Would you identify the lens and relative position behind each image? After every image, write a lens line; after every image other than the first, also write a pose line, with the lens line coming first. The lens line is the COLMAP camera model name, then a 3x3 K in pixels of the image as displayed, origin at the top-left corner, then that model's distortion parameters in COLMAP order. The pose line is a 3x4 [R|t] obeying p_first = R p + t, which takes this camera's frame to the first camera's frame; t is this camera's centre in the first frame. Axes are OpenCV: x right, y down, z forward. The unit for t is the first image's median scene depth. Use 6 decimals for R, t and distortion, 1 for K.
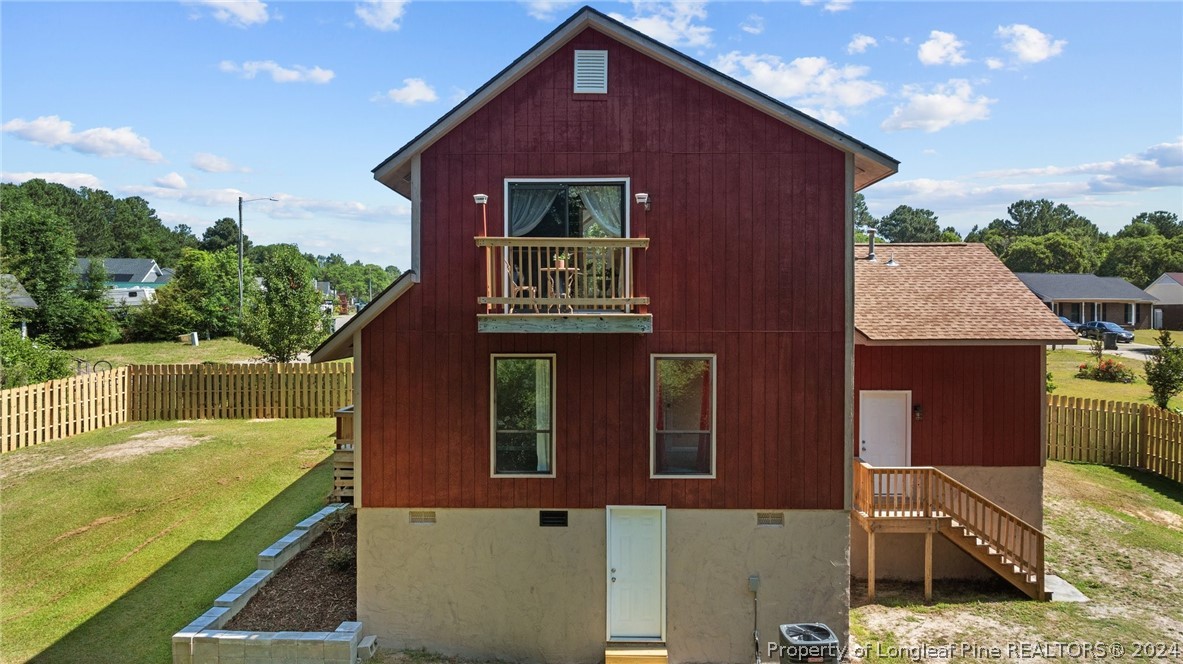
lens RADIAL K [[845.7, 0, 591.5], [0, 845.7, 332.0], [0, 0, 1]] dist [-0.072736, 0.075014]
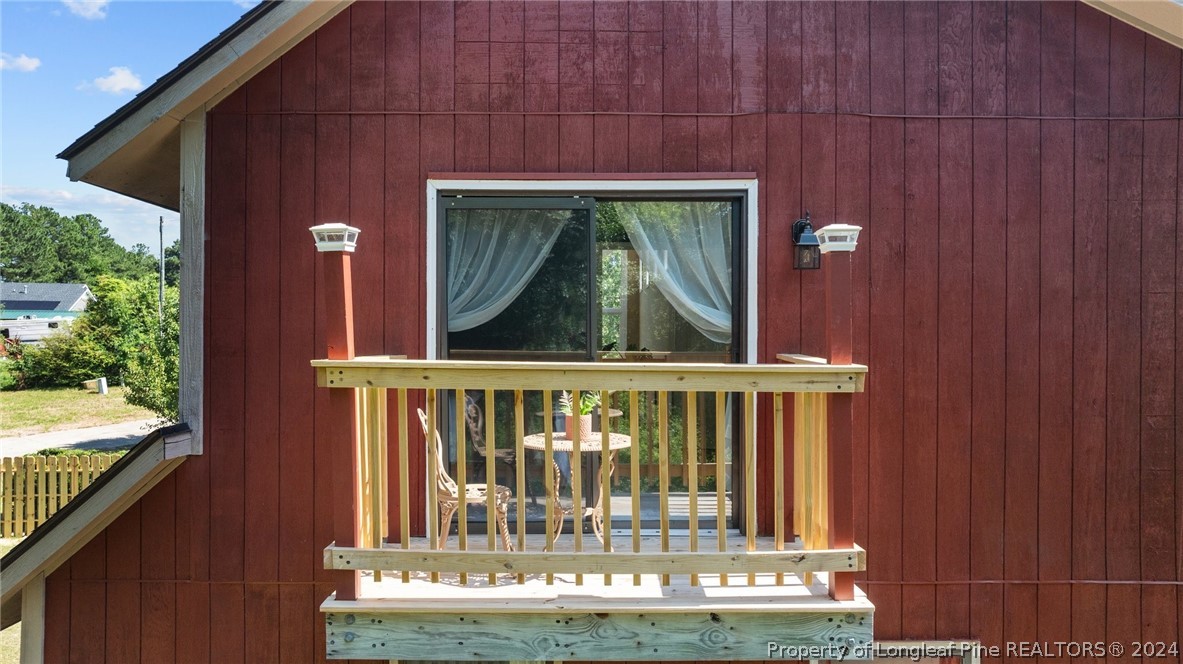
lens RADIAL K [[845.7, 0, 591.5], [0, 845.7, 332.0], [0, 0, 1]] dist [-0.072736, 0.075014]
pose [[0.999663, 0.002851, 0.025800, -0.039194], [-0.002234, 0.999711, -0.023917, -0.104929], [-0.025860, 0.023852, 0.999381, 0.622647]]
